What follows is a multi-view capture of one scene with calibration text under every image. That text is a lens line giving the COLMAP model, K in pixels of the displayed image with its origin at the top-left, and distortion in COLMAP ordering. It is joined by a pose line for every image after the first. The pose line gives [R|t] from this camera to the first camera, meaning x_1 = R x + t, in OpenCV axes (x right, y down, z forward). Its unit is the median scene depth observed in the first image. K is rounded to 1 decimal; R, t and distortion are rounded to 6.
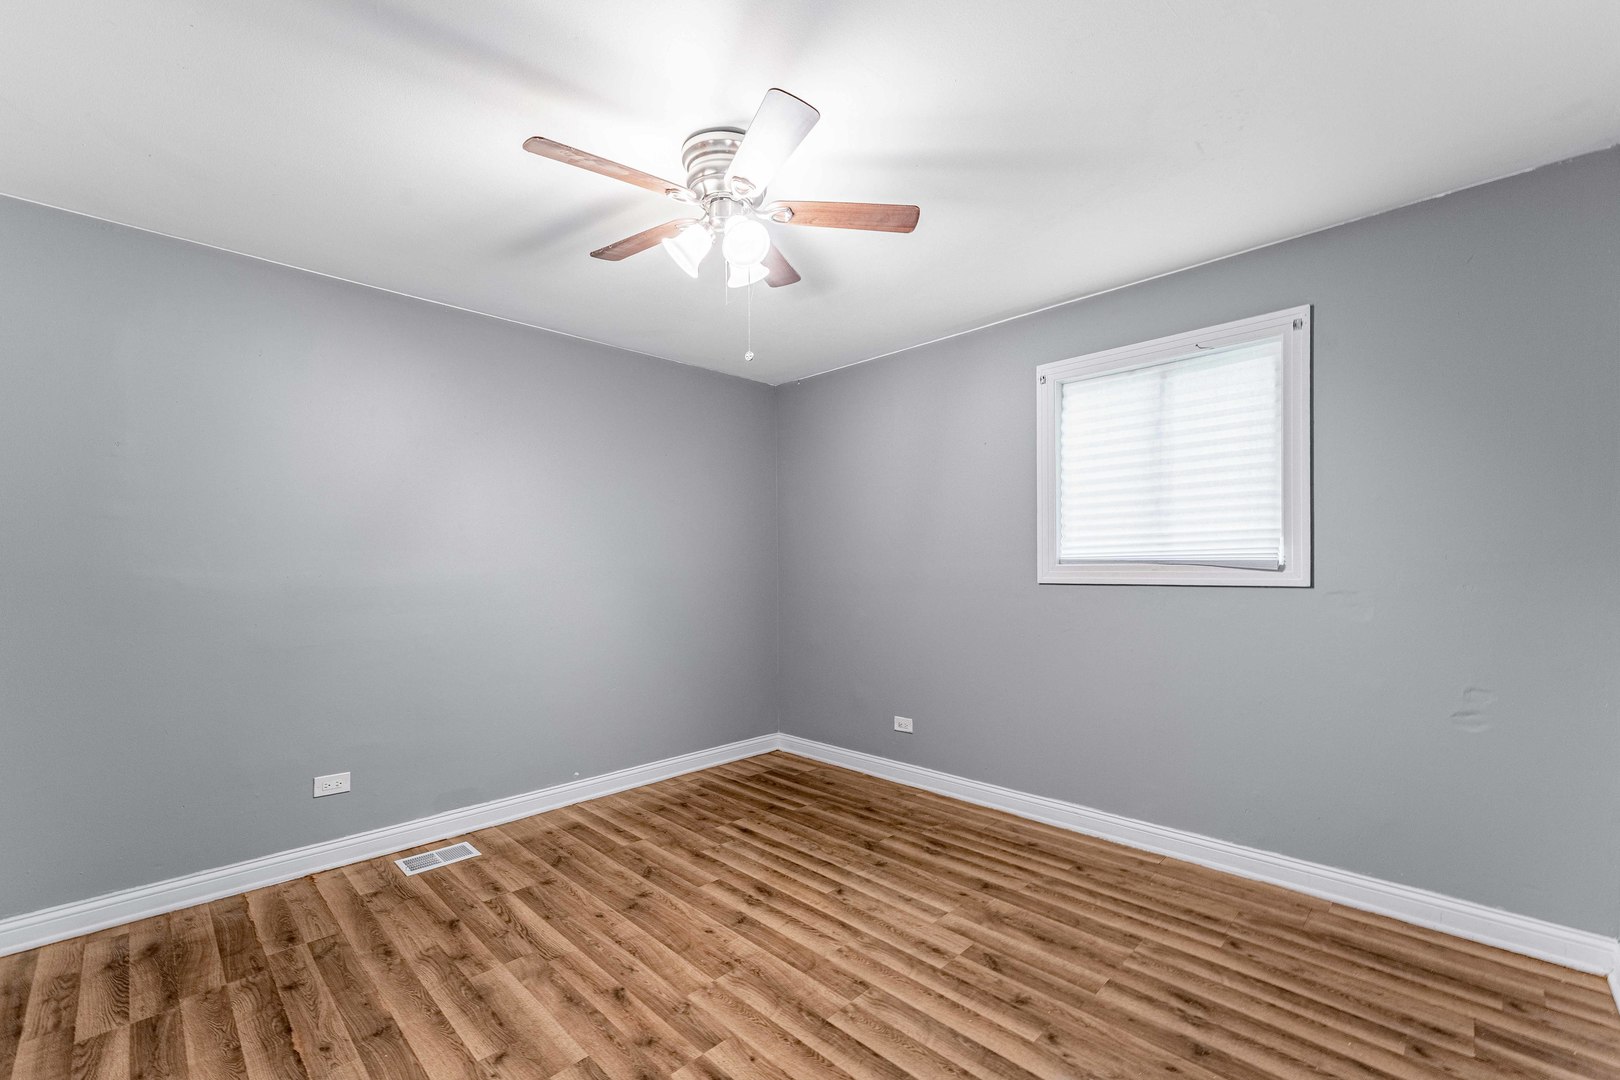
lens RADIAL K [[704.3, 0, 819.6], [0, 704.3, 572.7], [0, 0, 1]] dist [-0.000746, 0.000359]
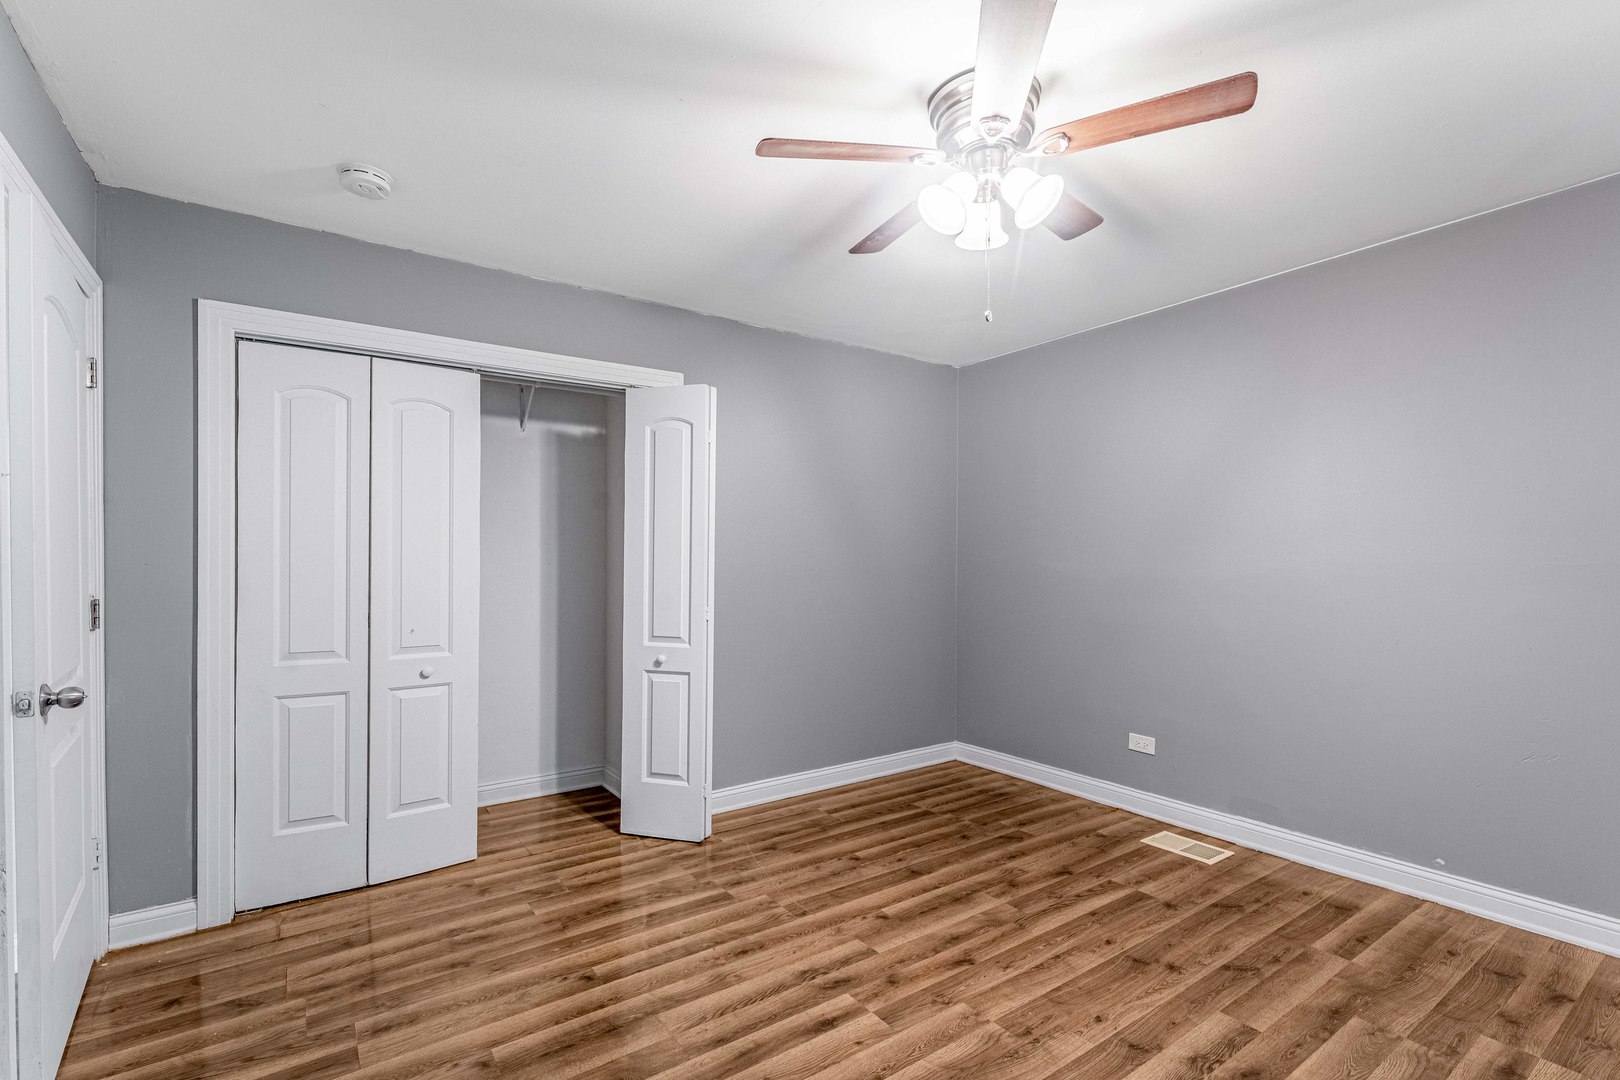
lens RADIAL K [[706.0, 0, 804.8], [0, 706.0, 564.6], [0, 0, 1]] dist [0.000269, -0.000131]
pose [[-0.195268, 0.009088, -0.980708, 0.617379], [-0.005859, 0.999928, 0.010432, 0.000590], [0.980732, 0.007783, -0.195201, 0.766990]]
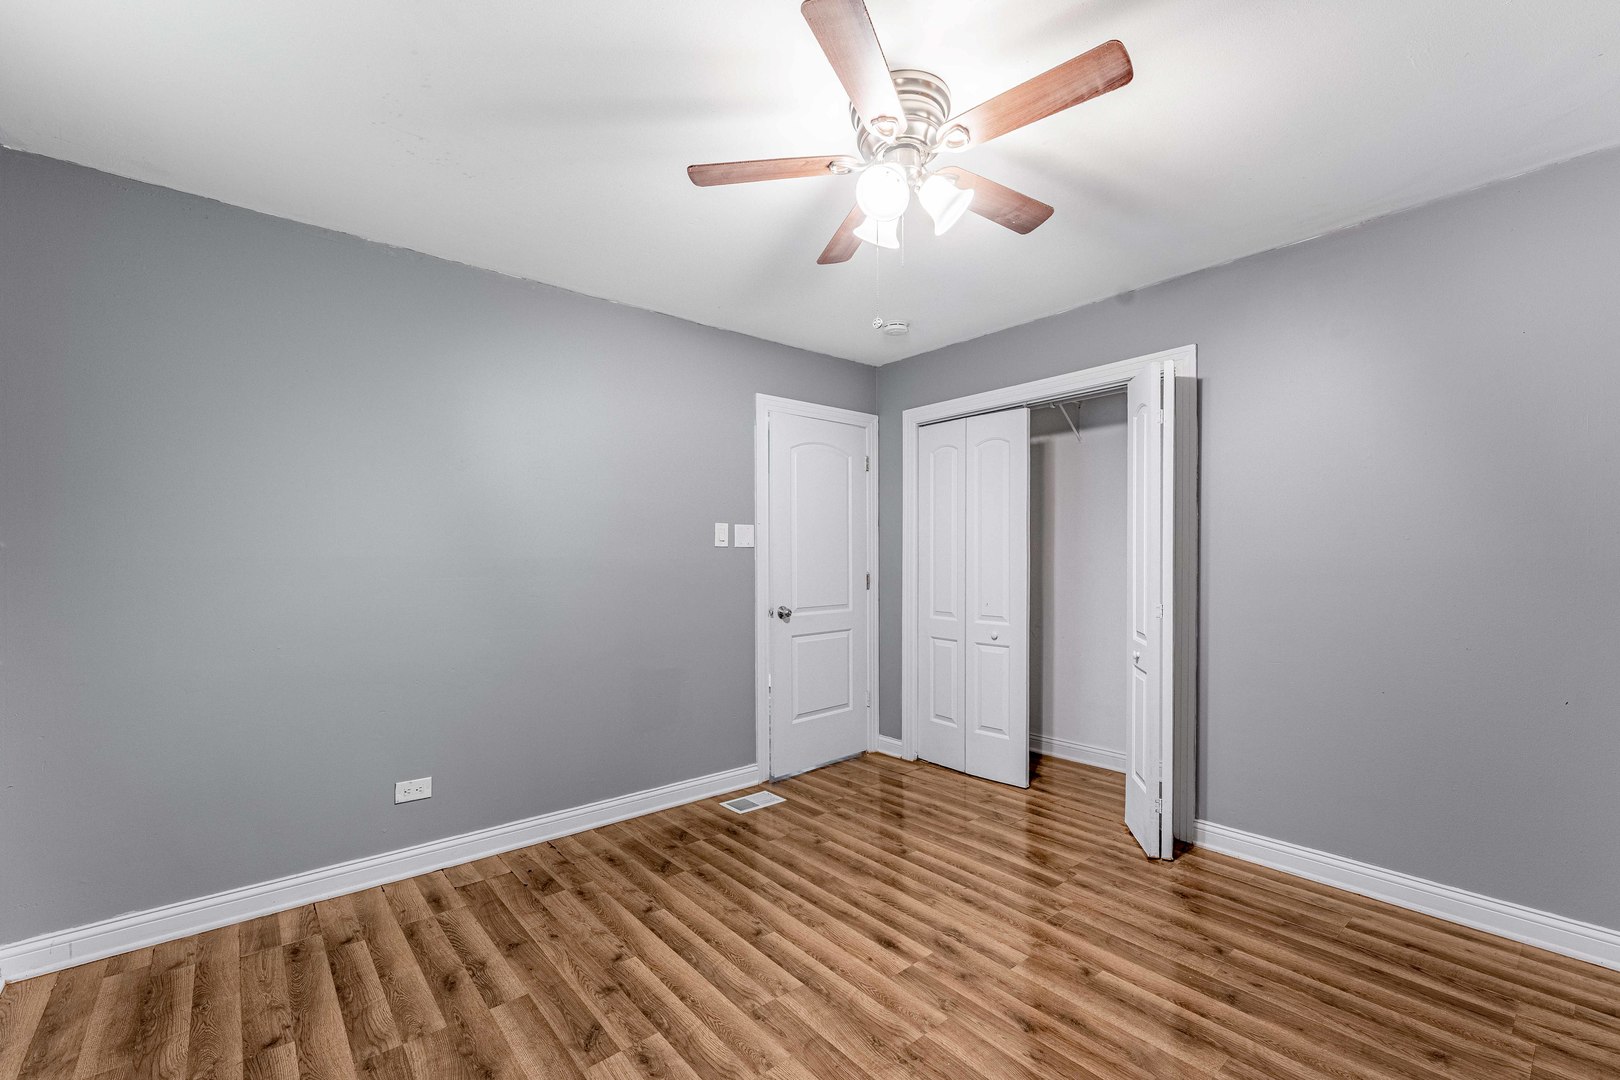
lens RADIAL K [[706.0, 0, 804.8], [0, 706.0, 564.6], [0, 0, 1]] dist [0.000269, -0.000131]
pose [[-0.993566, 0.010374, 0.112777, -0.087749], [0.012640, 0.999732, 0.019401, -0.012834], [-0.112546, 0.020702, -0.993431, 1.523572]]
